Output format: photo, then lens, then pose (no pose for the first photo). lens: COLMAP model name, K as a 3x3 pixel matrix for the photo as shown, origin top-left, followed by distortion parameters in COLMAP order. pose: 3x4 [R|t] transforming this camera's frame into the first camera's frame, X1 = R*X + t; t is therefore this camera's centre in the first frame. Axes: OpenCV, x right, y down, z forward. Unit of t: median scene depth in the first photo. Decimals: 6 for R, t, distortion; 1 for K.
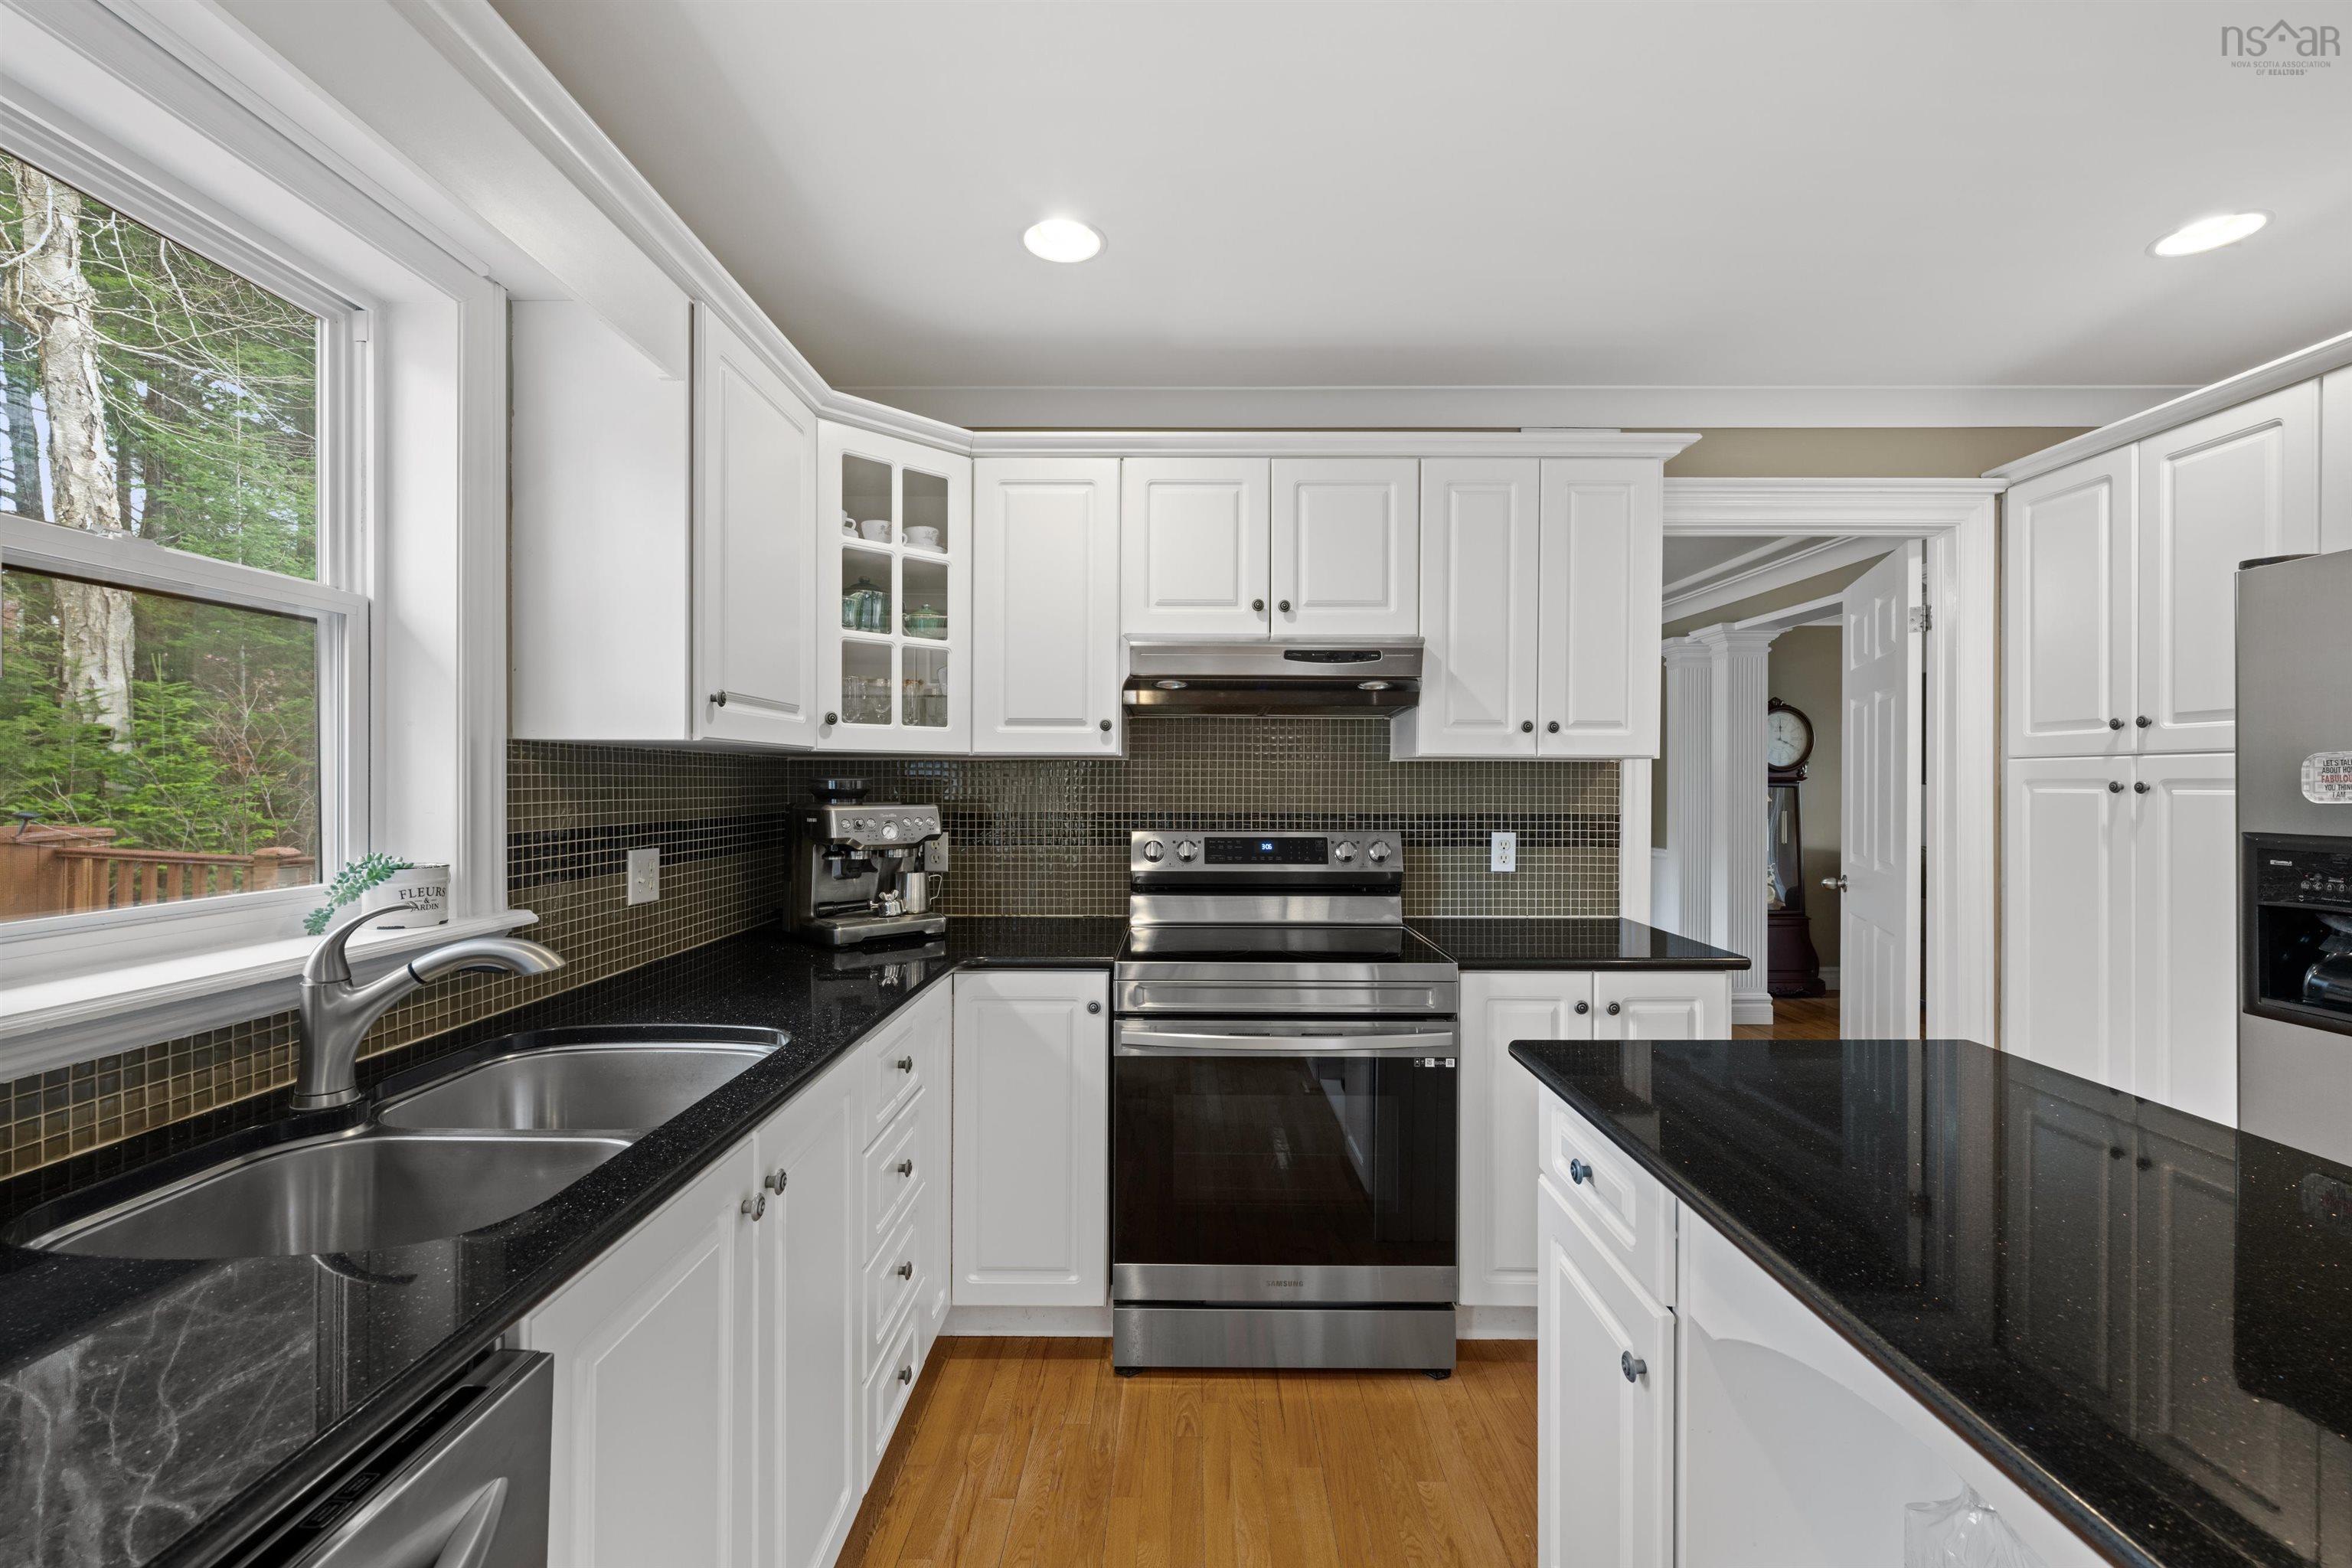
lens RADIAL K [[984.7, 0, 1176.0], [0, 984.7, 784.0], [0, 0, 1]] dist [-0.002209, -0.000364]
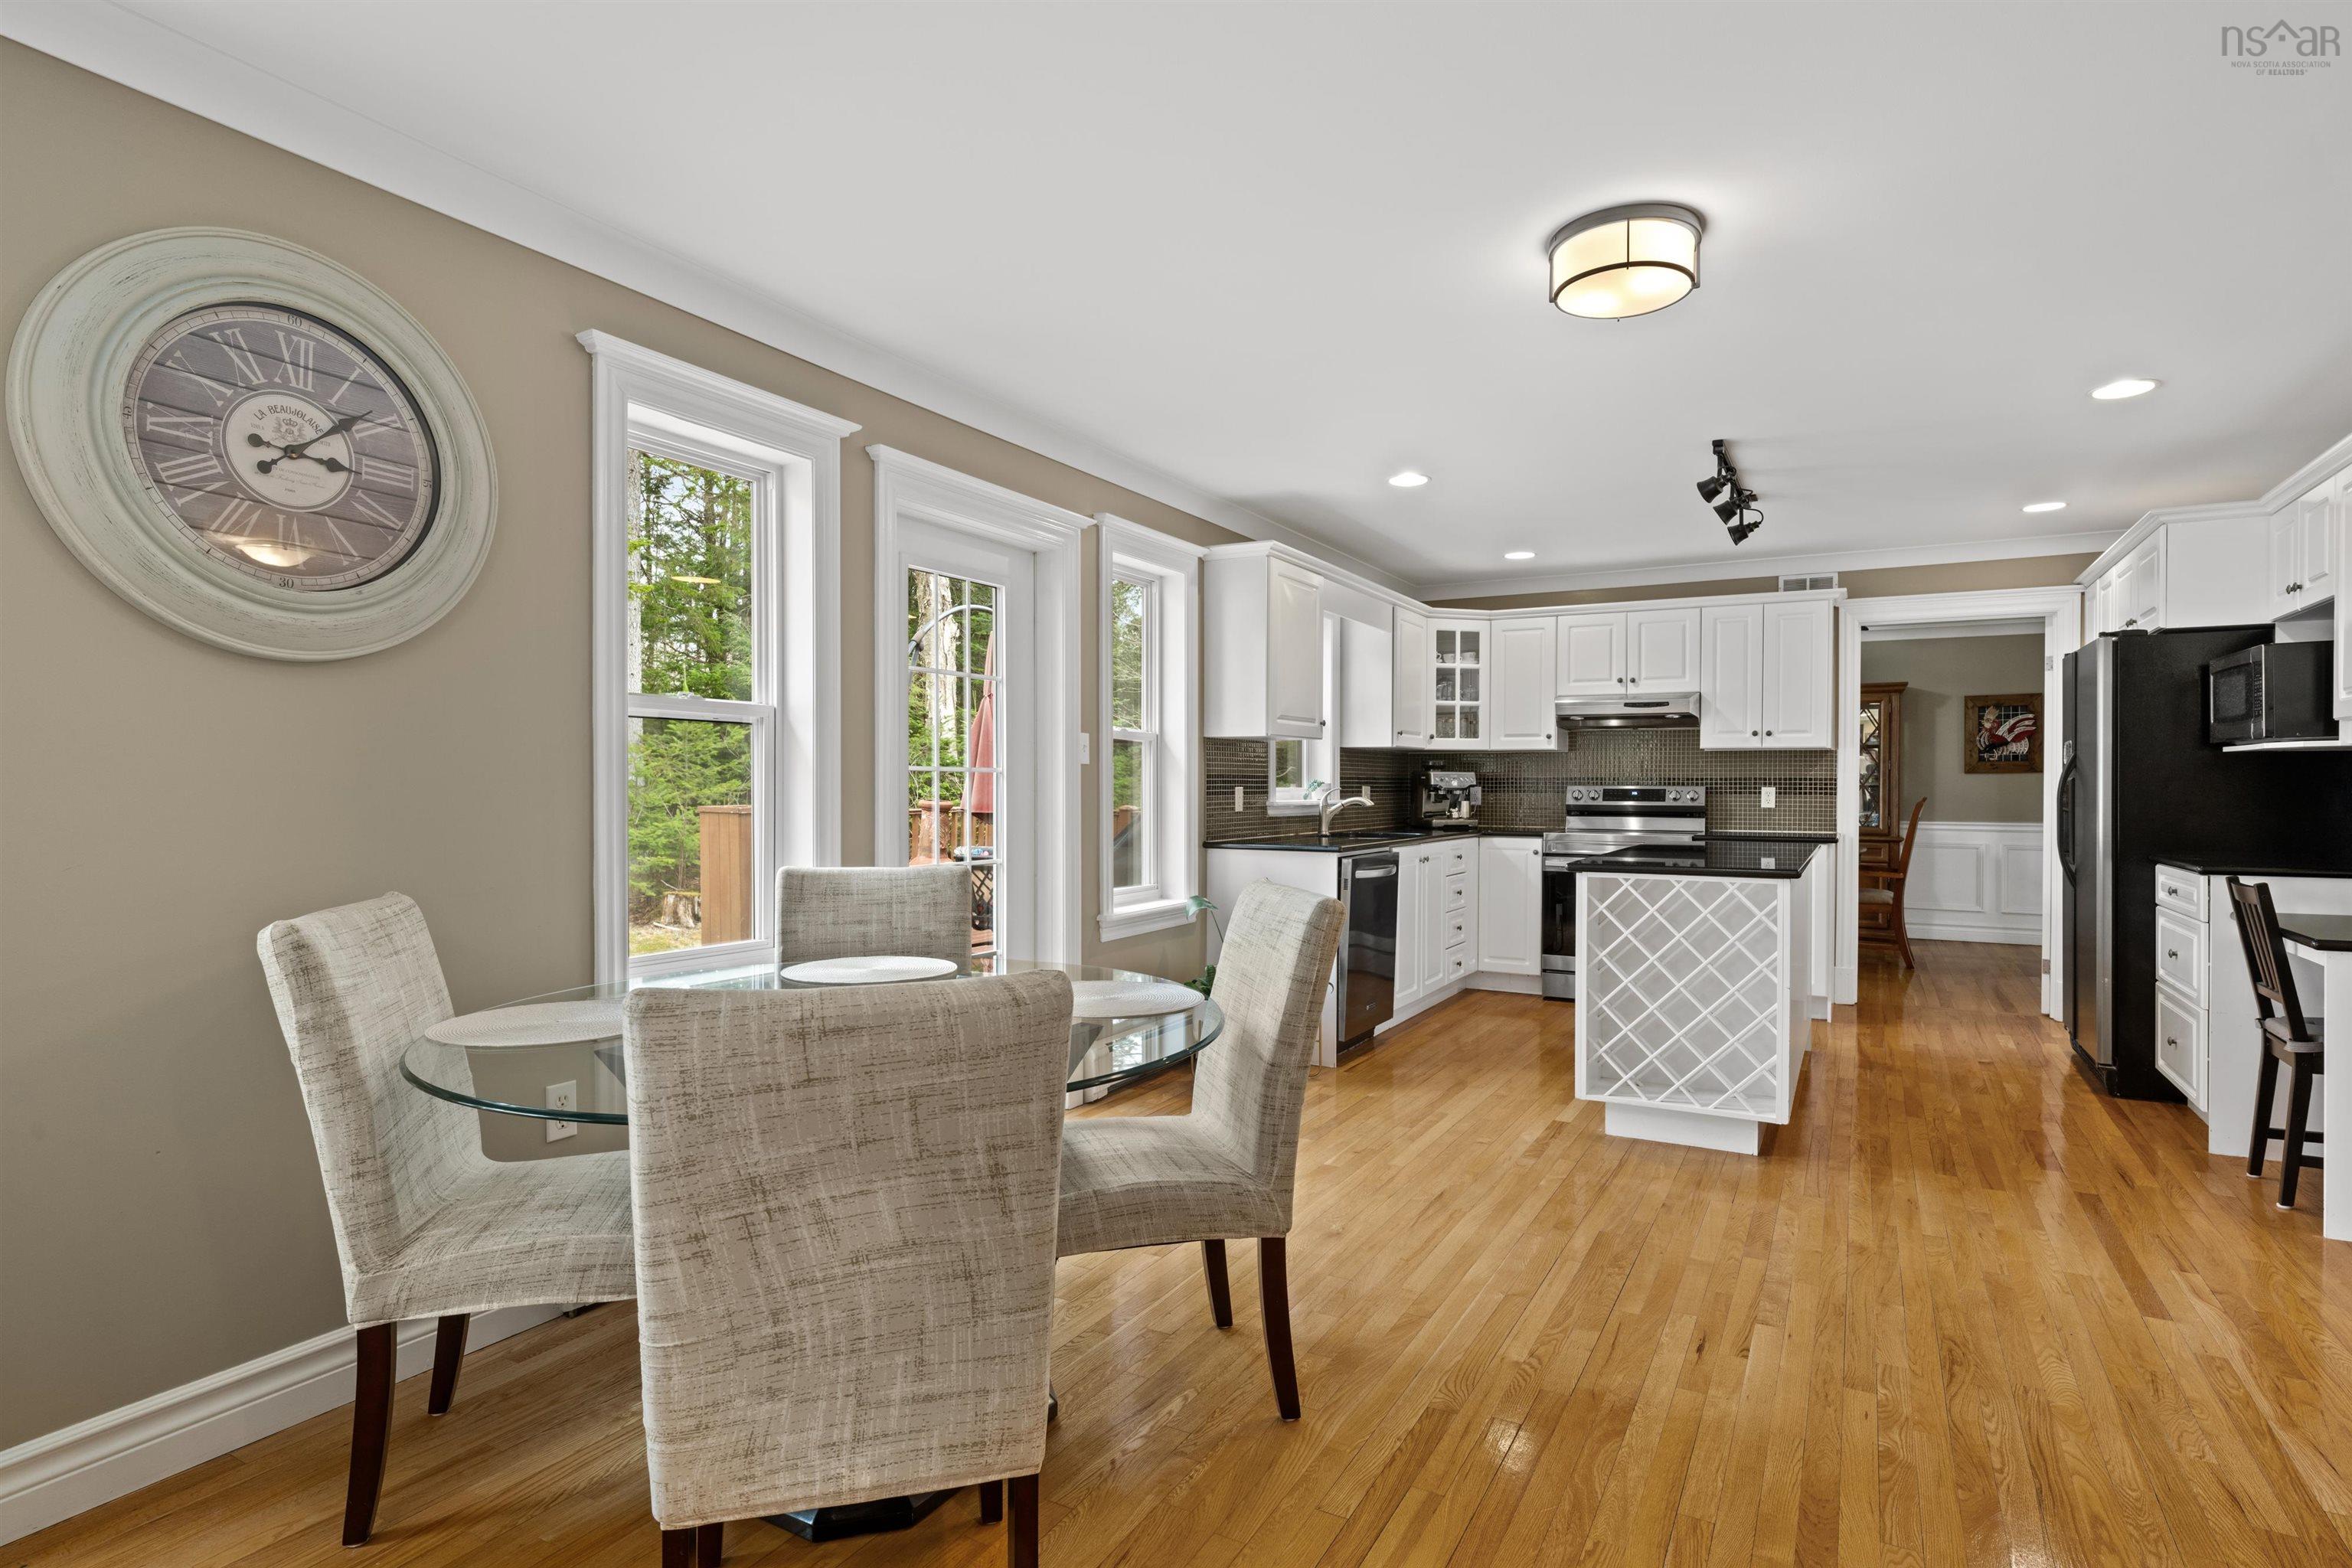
lens RADIAL K [[1201.4, 0, 1184.4], [0, 1201.4, 794.9], [0, 0, 1]] dist [-0.001993, -0.000154]
pose [[0.876585, 0.005422, -0.481216, 0.522263], [-0.003145, 0.999980, 0.005538, 0.061849], [0.481236, -0.003341, 0.876585, -1.817031]]
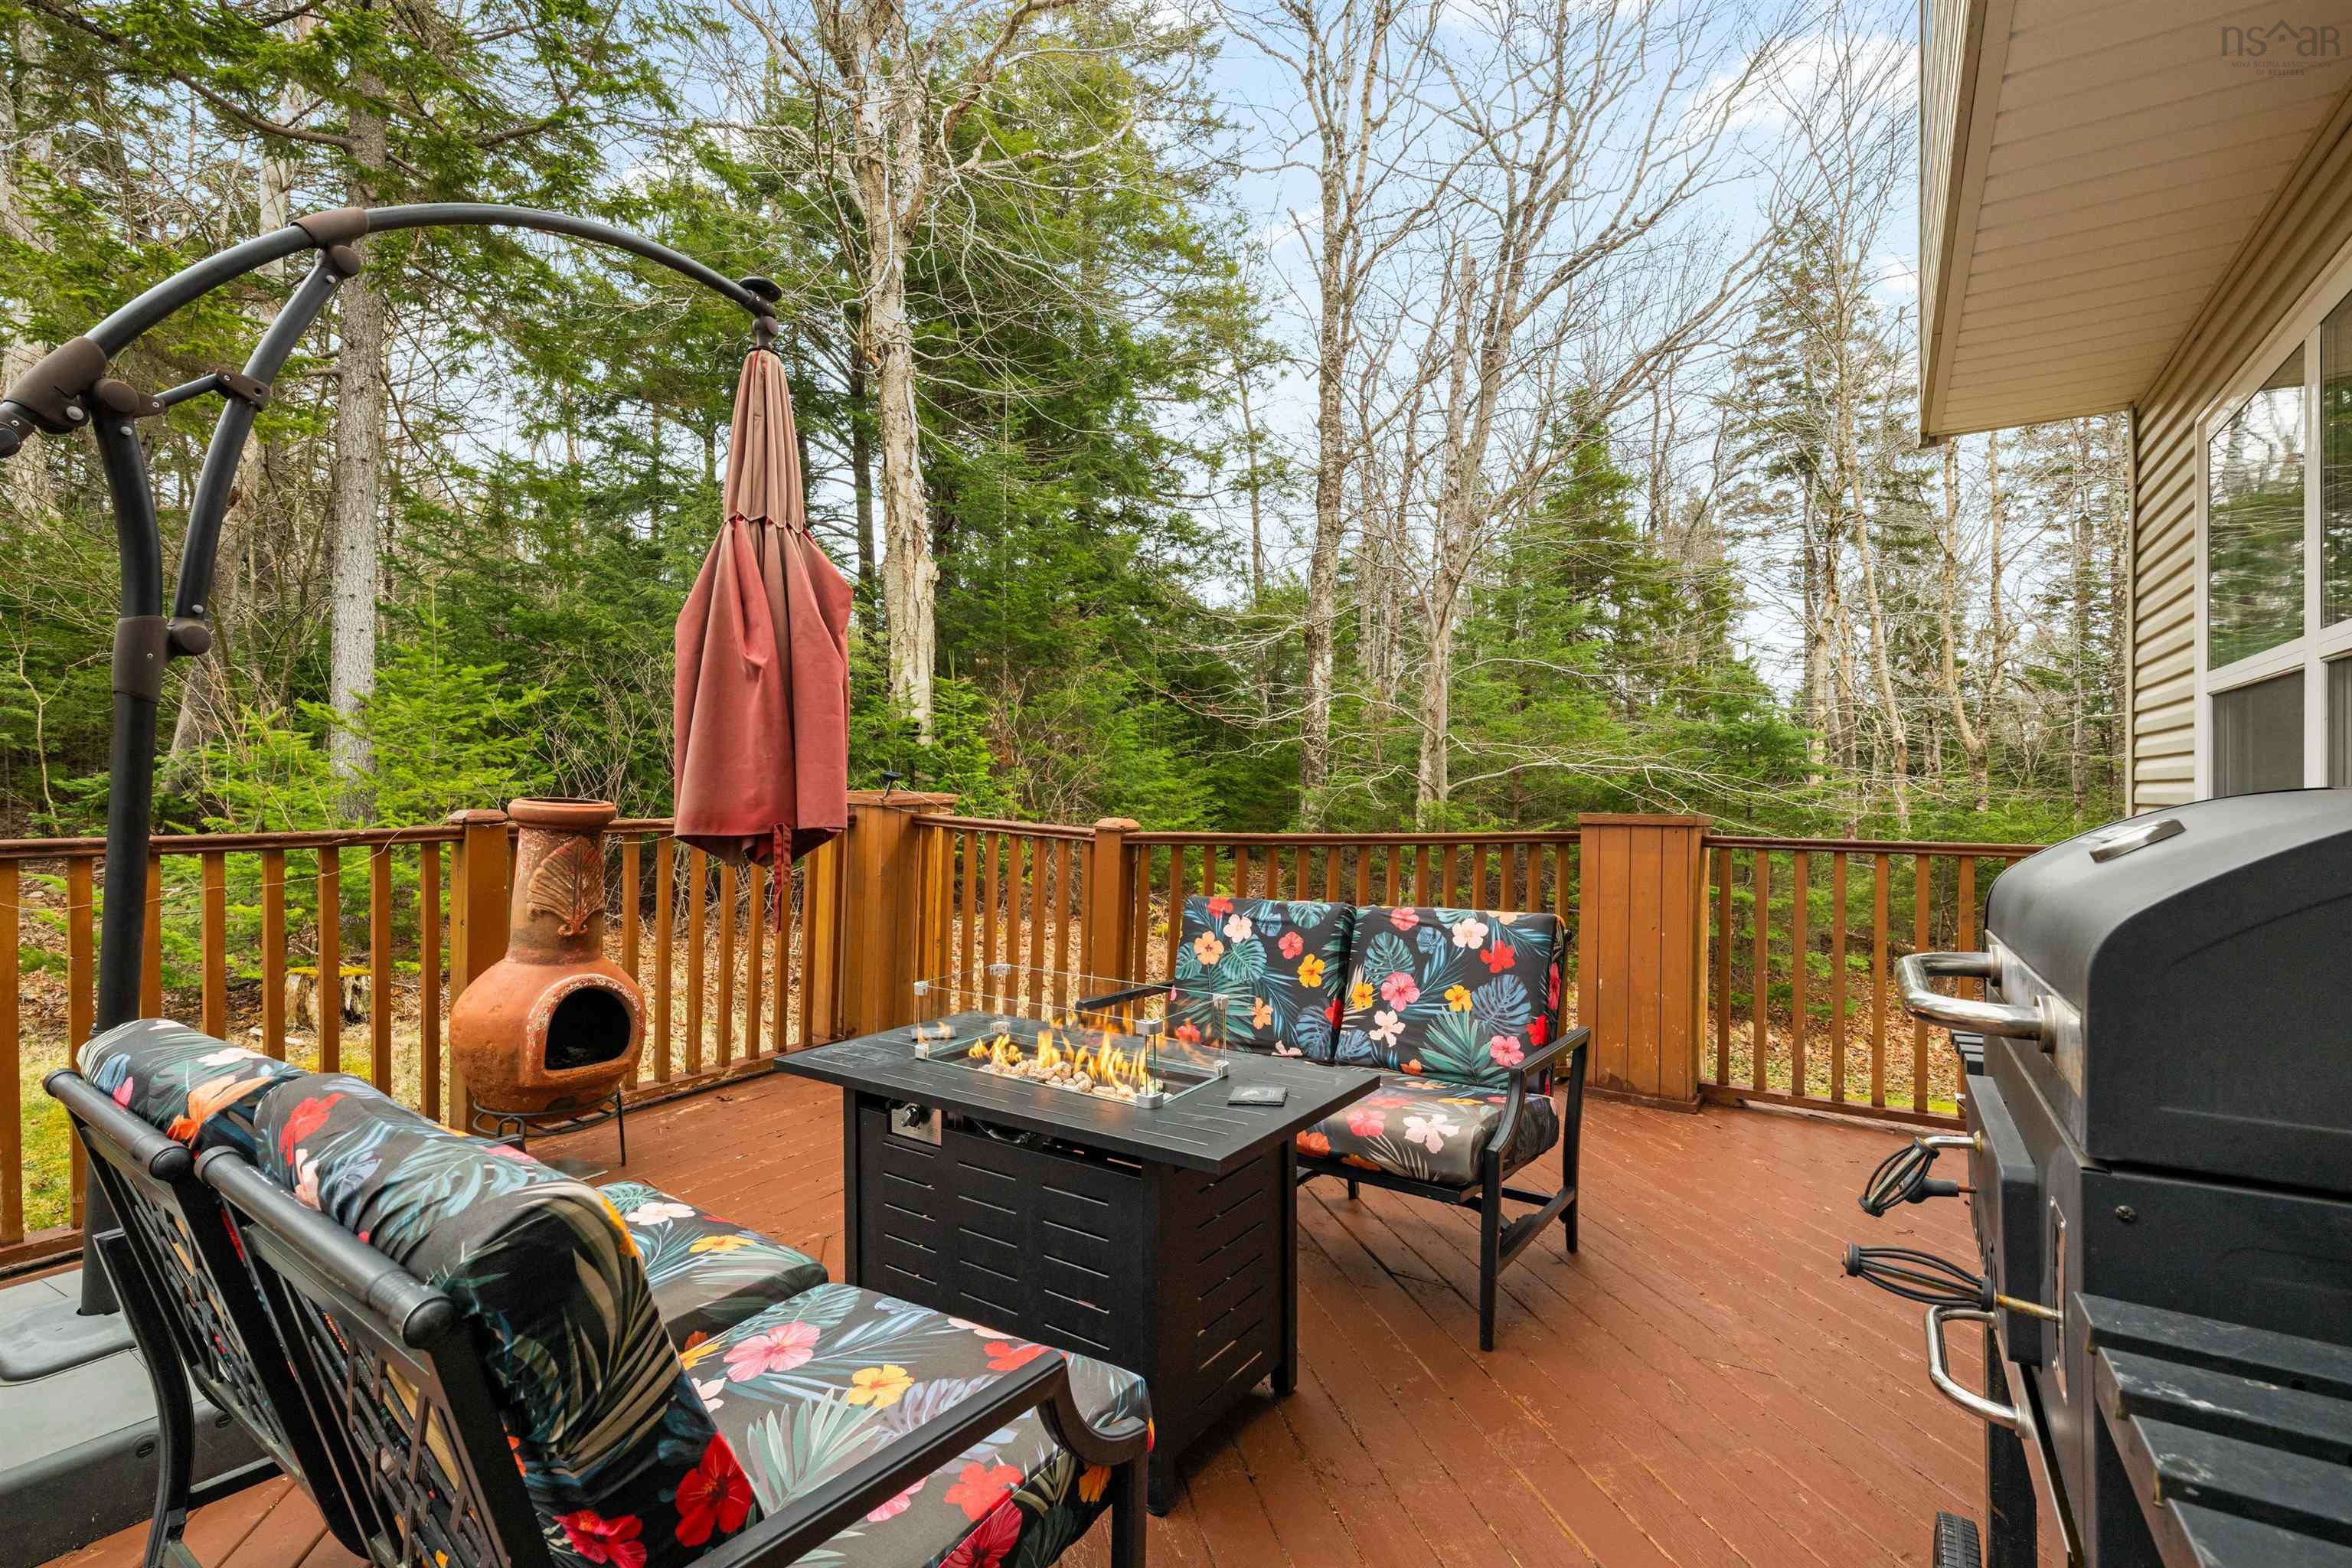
lens RADIAL K [[1054.5, 0, 1176.0], [0, 1054.5, 784.0], [0, 0, 1]] dist [-0.000839, -0.000492]
pose [[0.844403, 0.005557, -0.535680, -0.889544], [-0.016281, 0.999751, -0.015292, 0.091551], [0.535461, 0.021634, 0.844283, 0.691983]]
